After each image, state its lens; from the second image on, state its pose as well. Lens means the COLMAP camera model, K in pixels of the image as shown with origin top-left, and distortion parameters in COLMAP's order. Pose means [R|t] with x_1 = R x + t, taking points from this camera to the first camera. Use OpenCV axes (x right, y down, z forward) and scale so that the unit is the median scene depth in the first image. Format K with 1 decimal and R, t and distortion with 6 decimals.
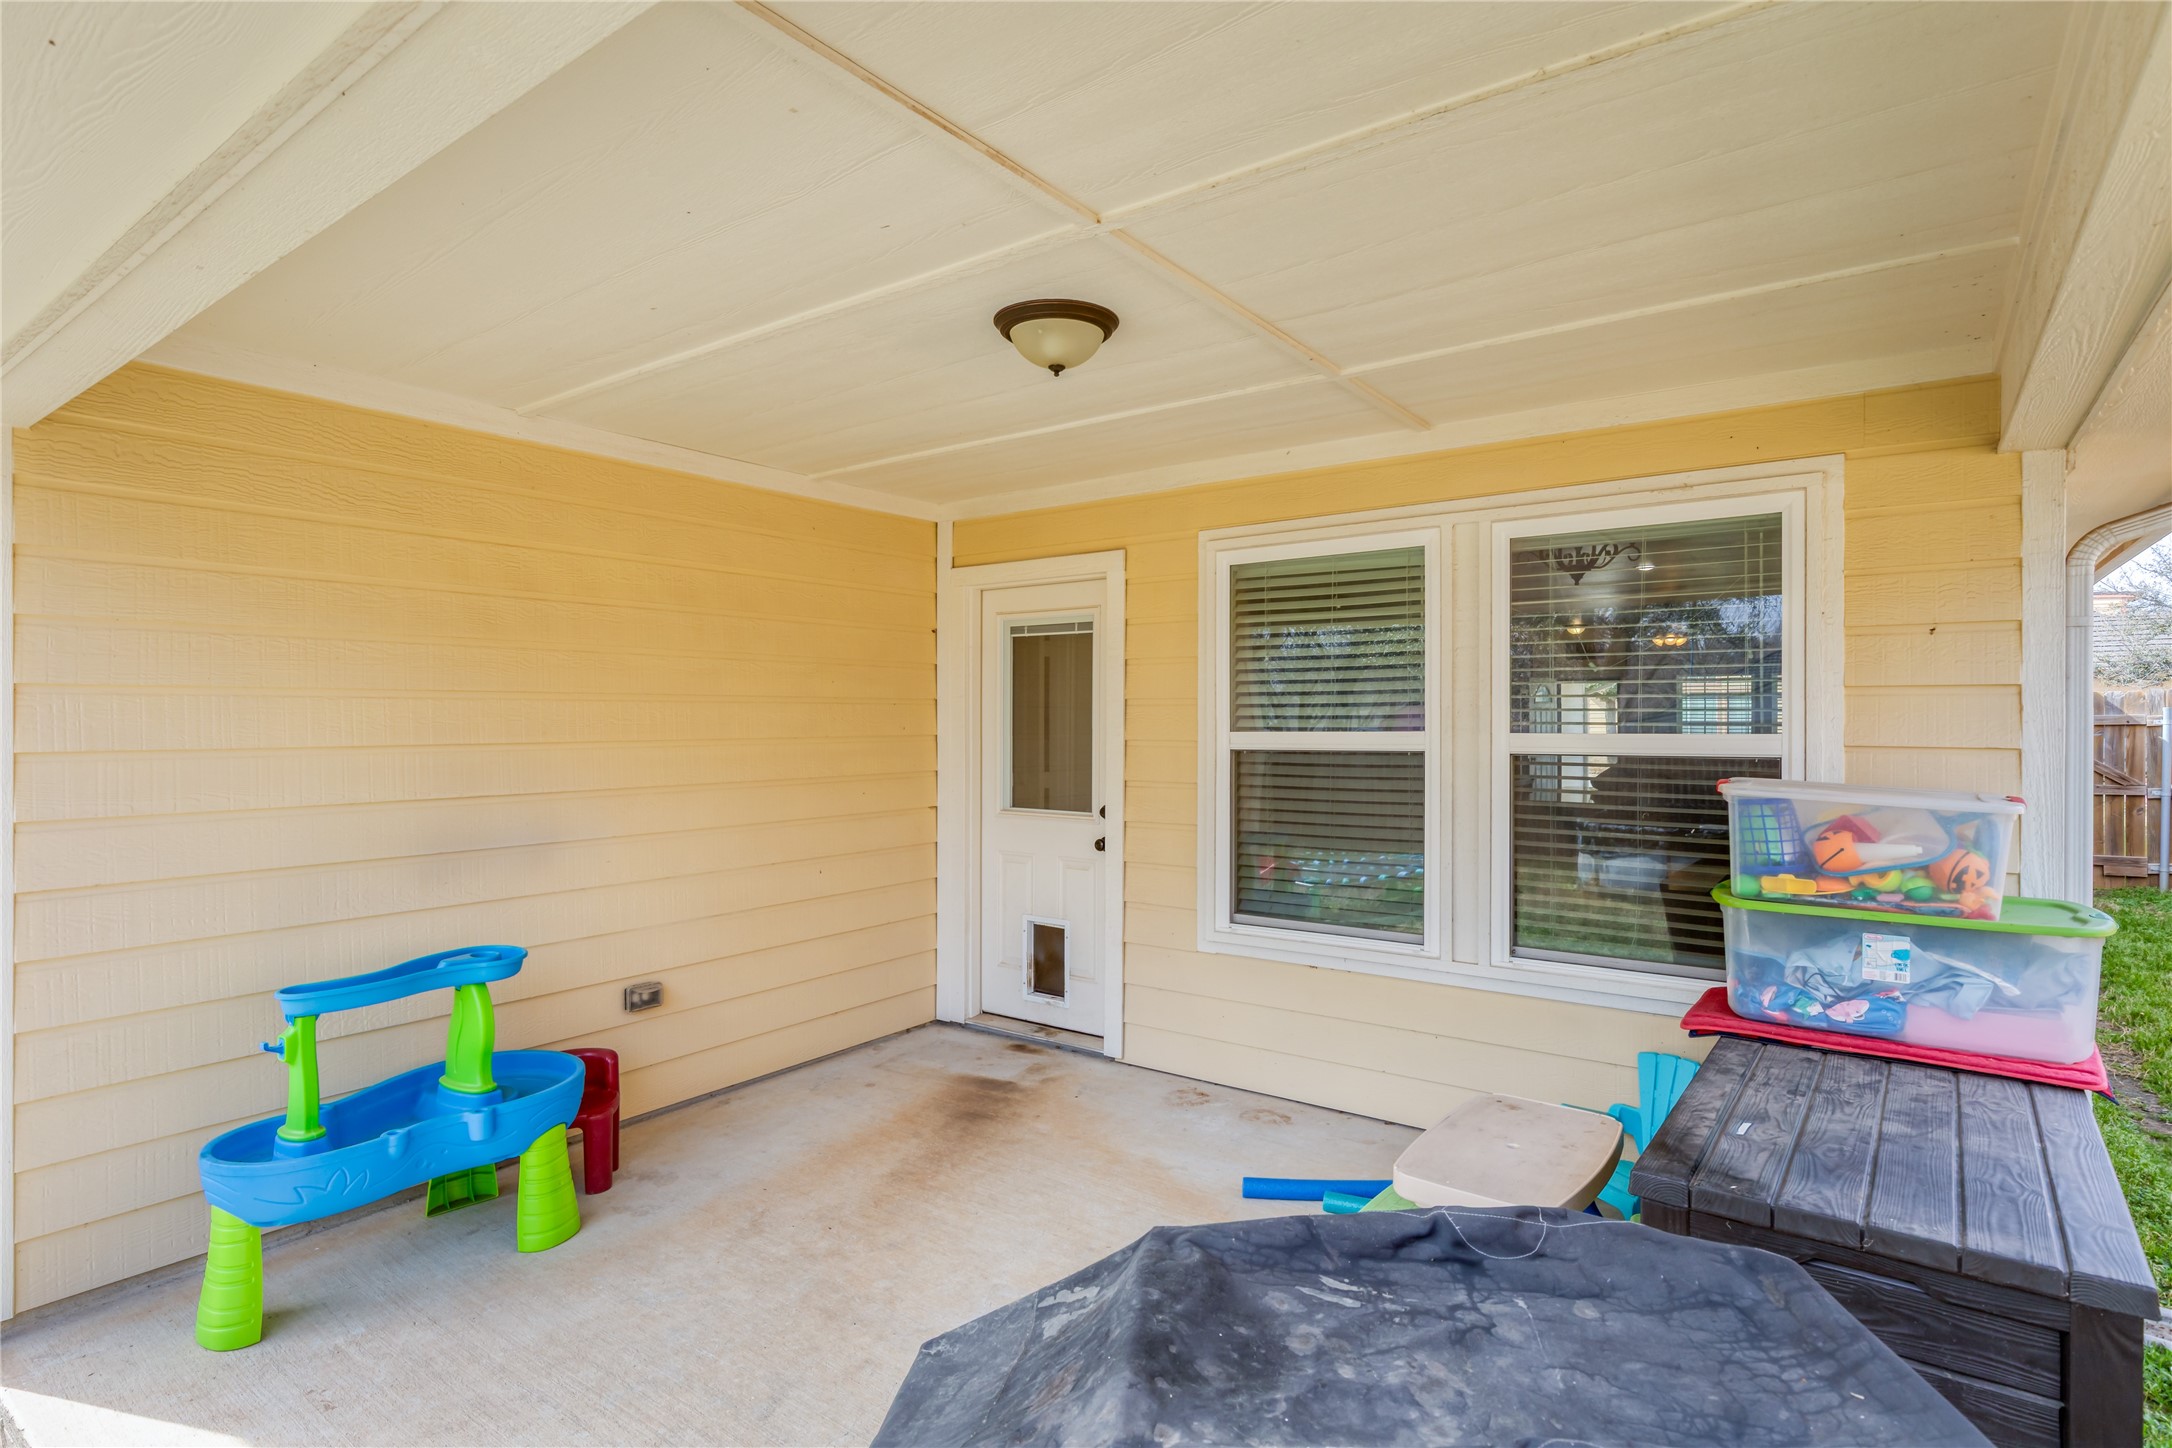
lens RADIAL K [[1104.6, 0, 1086.0], [0, 1104.6, 724.0], [0, 0, 1]] dist [-0.000095, 0.000065]
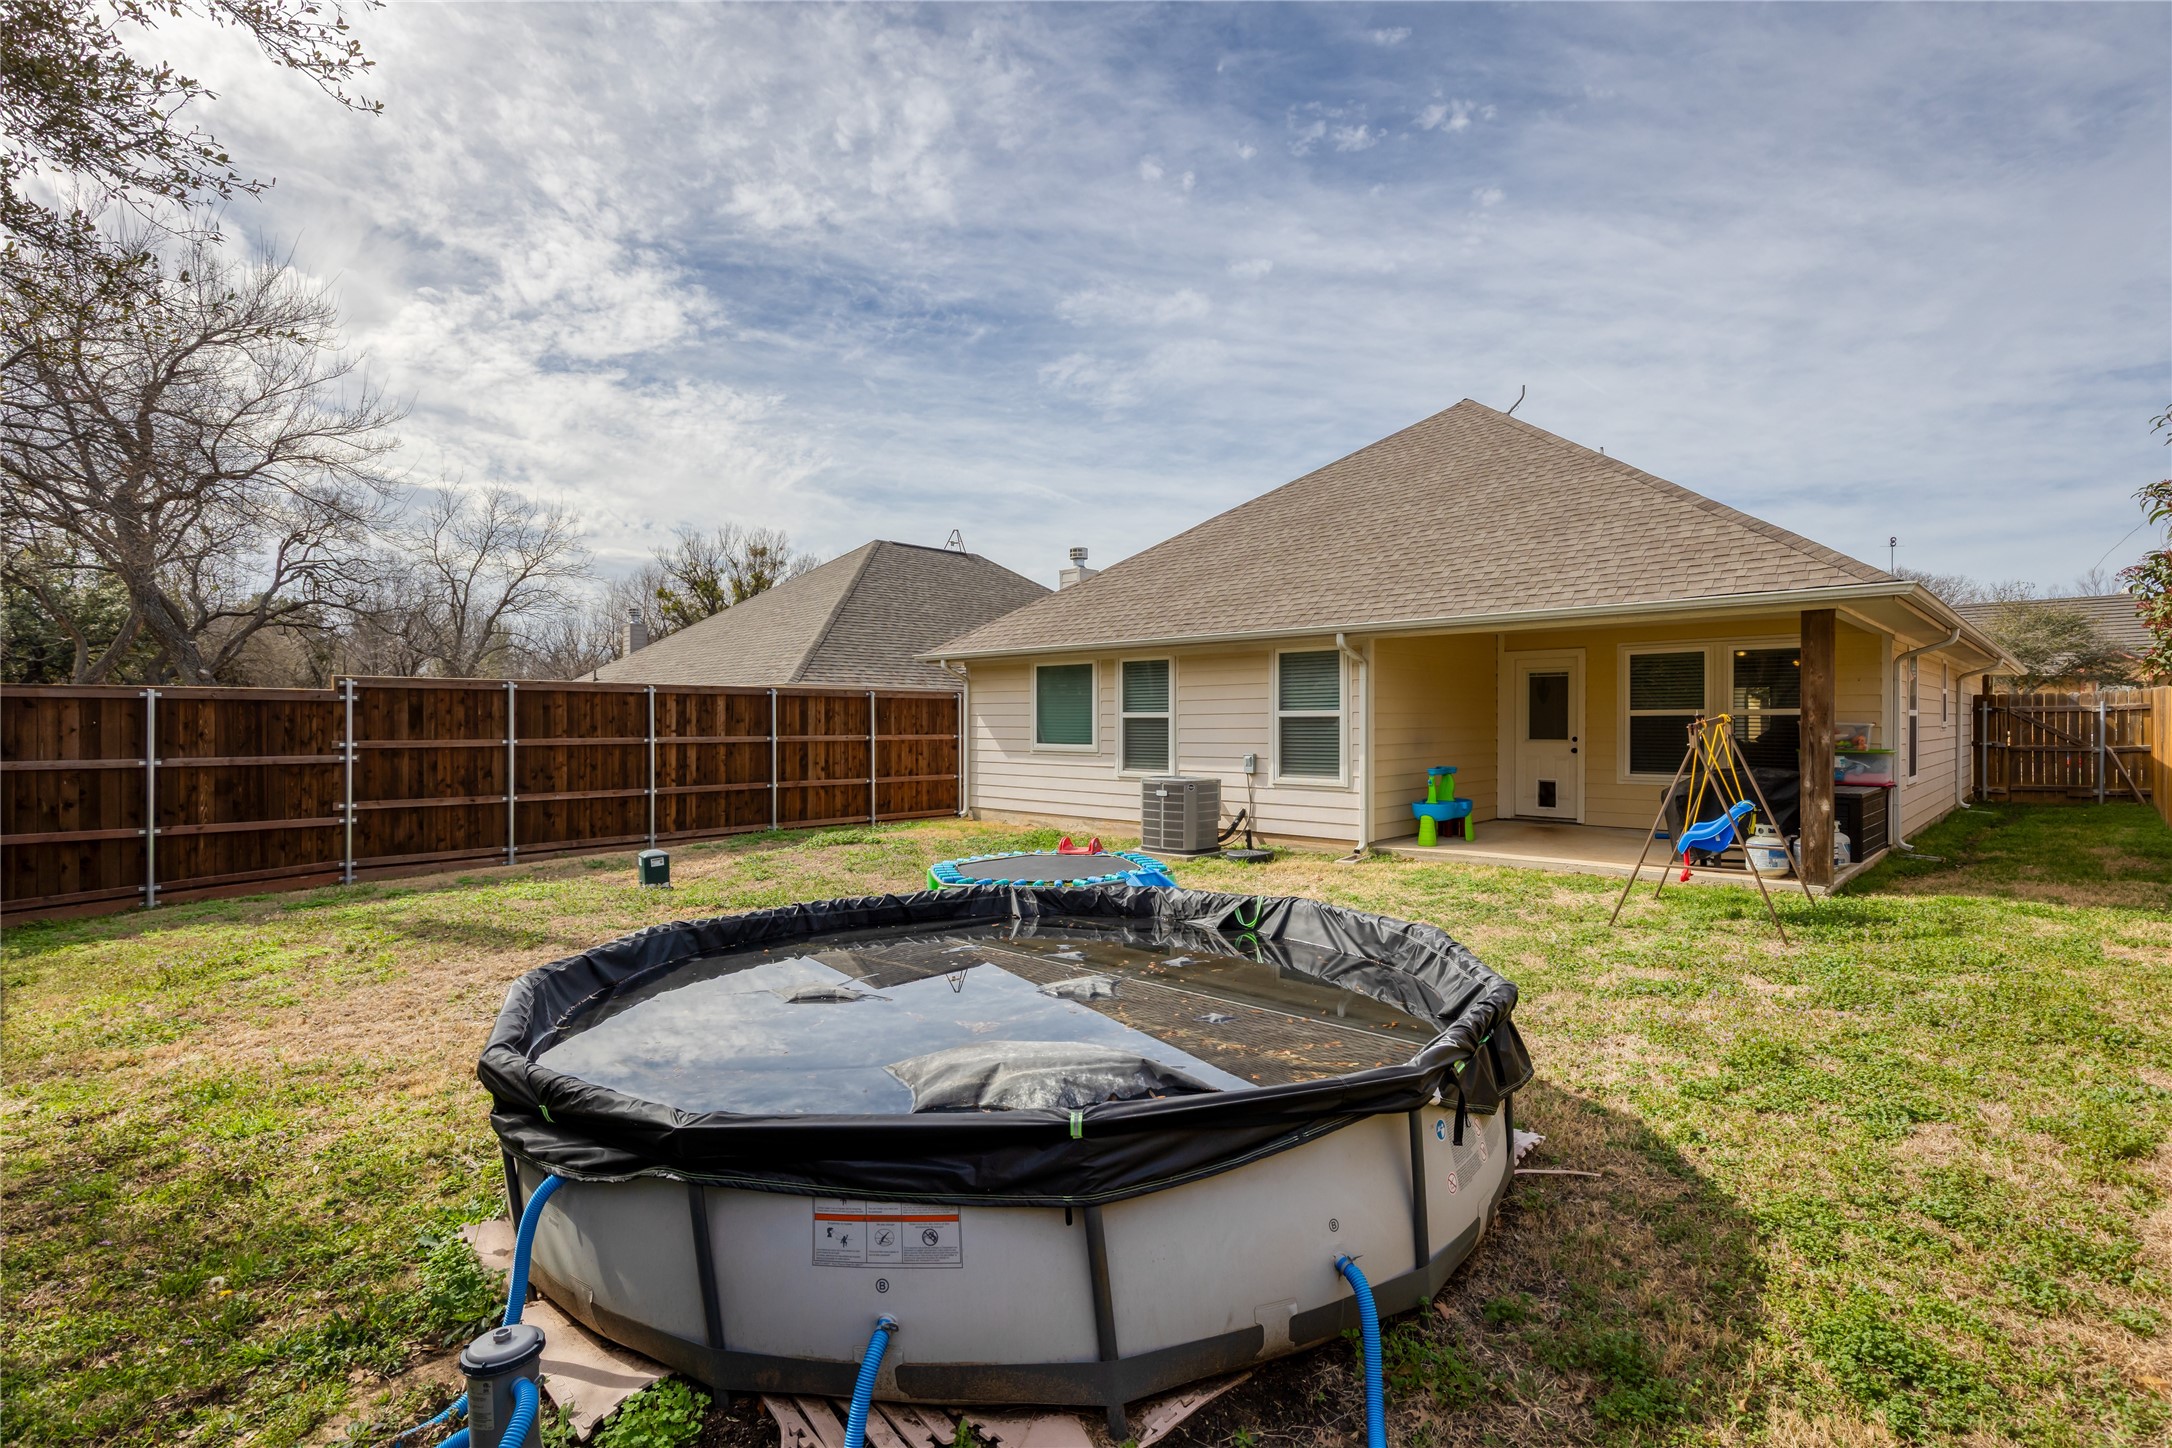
lens RADIAL K [[1042.2, 0, 1086.0], [0, 1042.2, 724.0], [0, 0, 1]] dist [0.002264, 0.000001]
pose [[0.989514, -0.001772, -0.144429, -0.846696], [0.001594, 0.999998, -0.001352, 0.041870], [0.144431, 0.001107, 0.989514, -1.851876]]
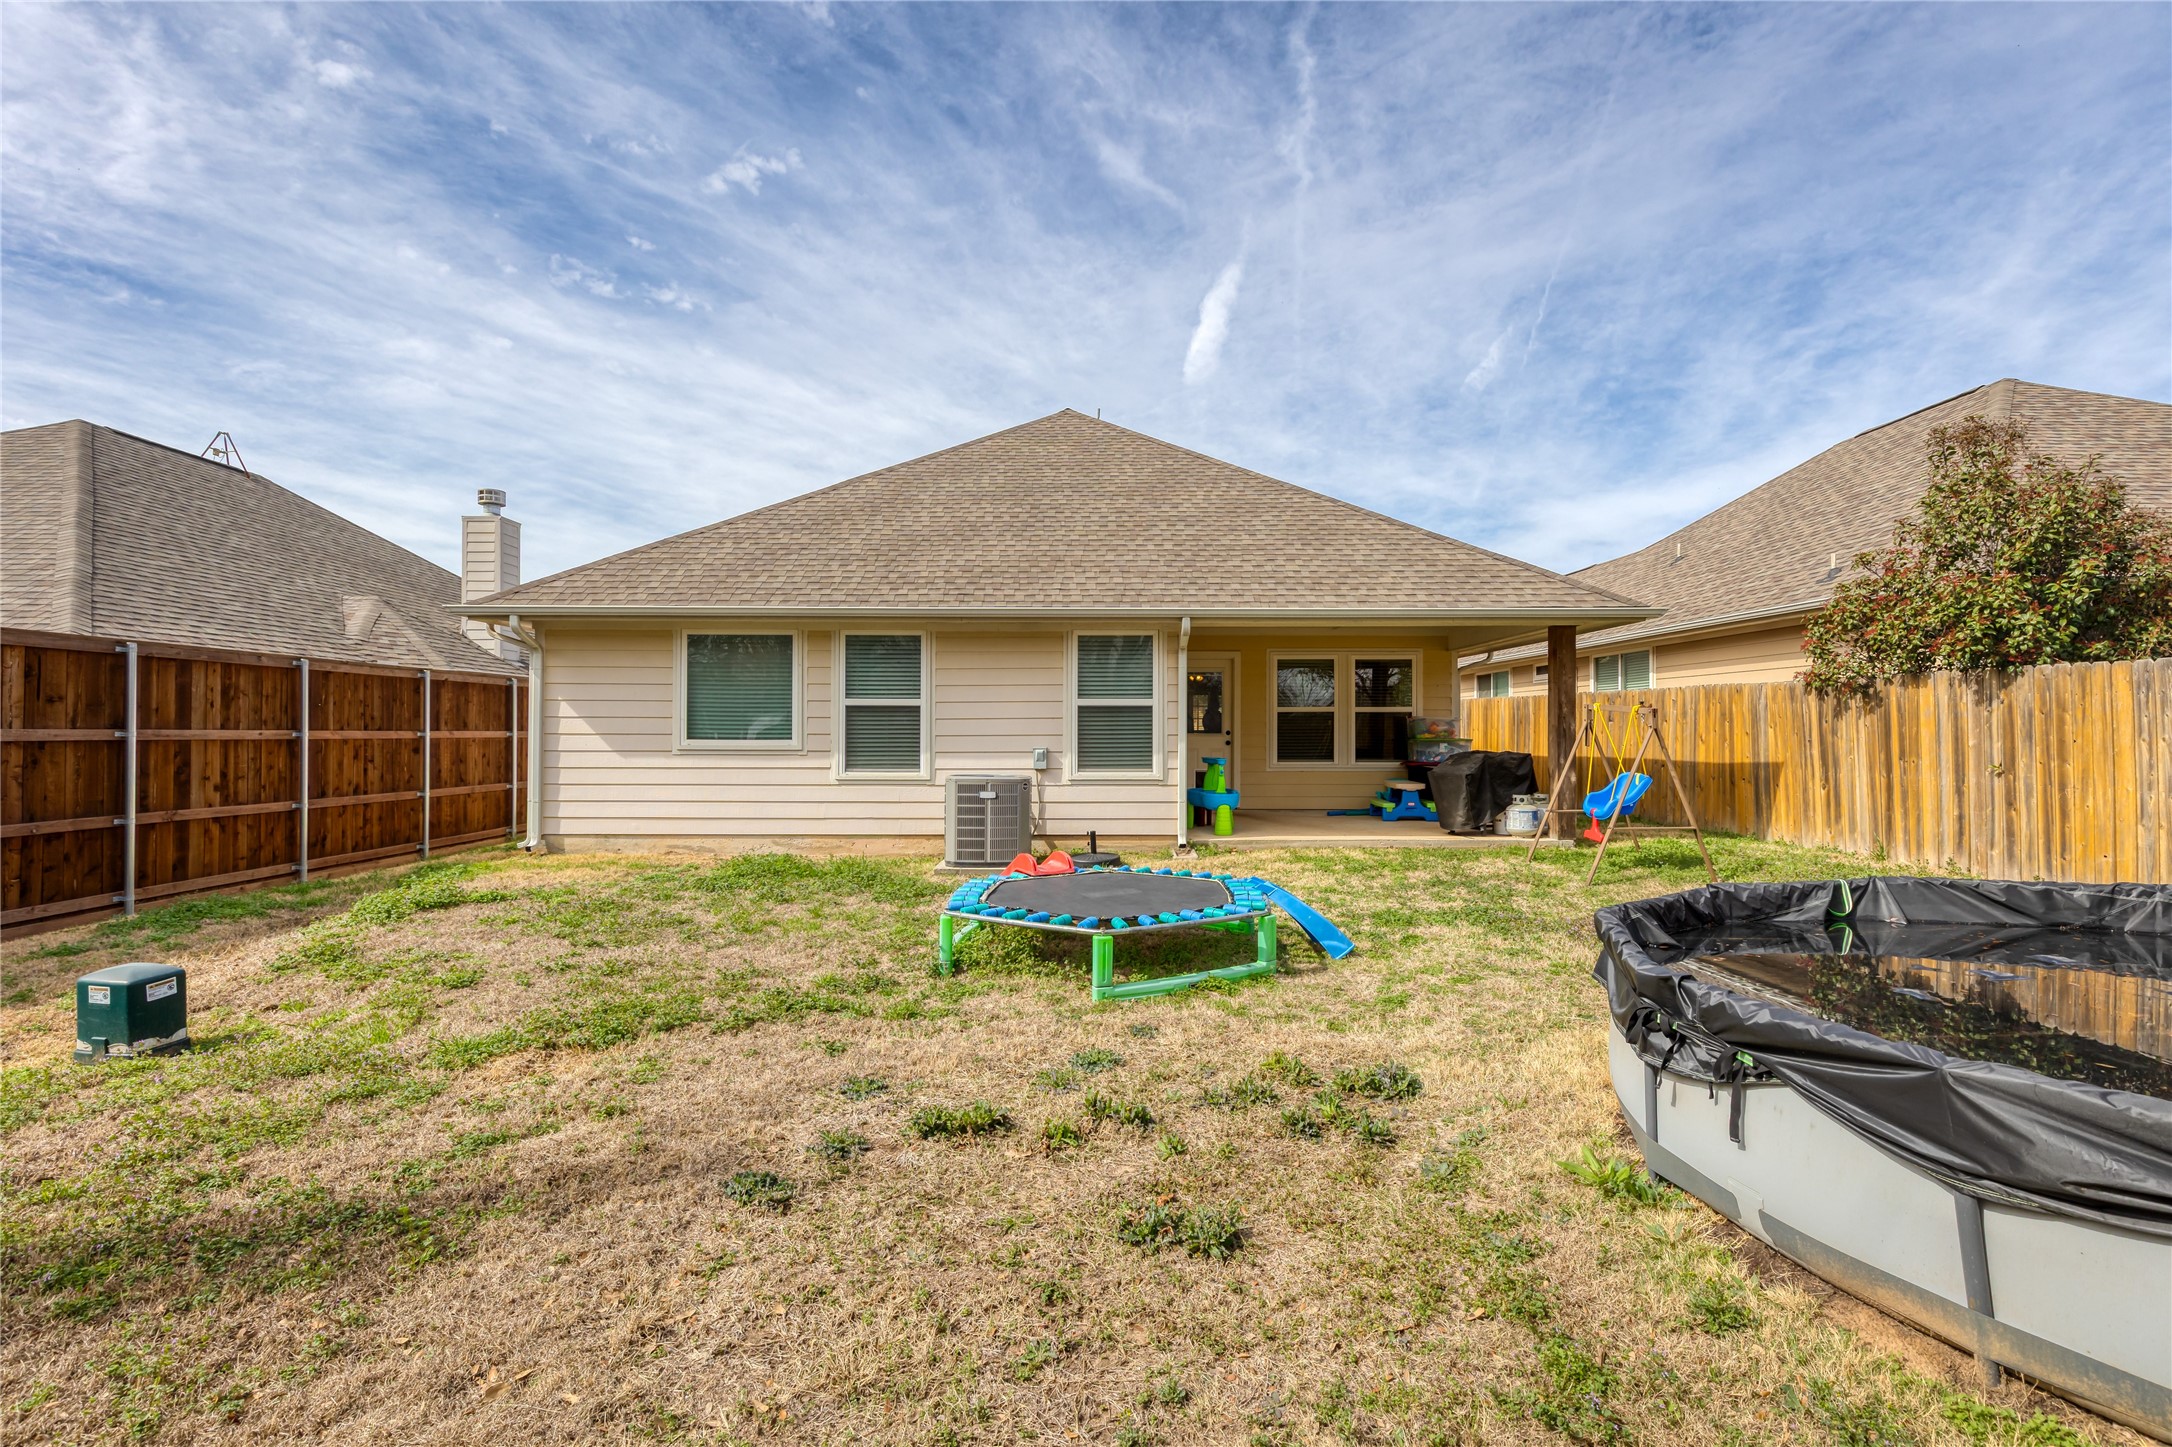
lens RADIAL K [[985.0, 0, 1086.0], [0, 985.0, 723.5], [0, 0, 1]] dist [0.002090, 0.000212]
pose [[0.806913, 0.006118, 0.590638, -2.000294], [0.001213, 0.999927, -0.012014, 0.086872], [-0.590669, 0.010411, 0.806847, -1.048814]]
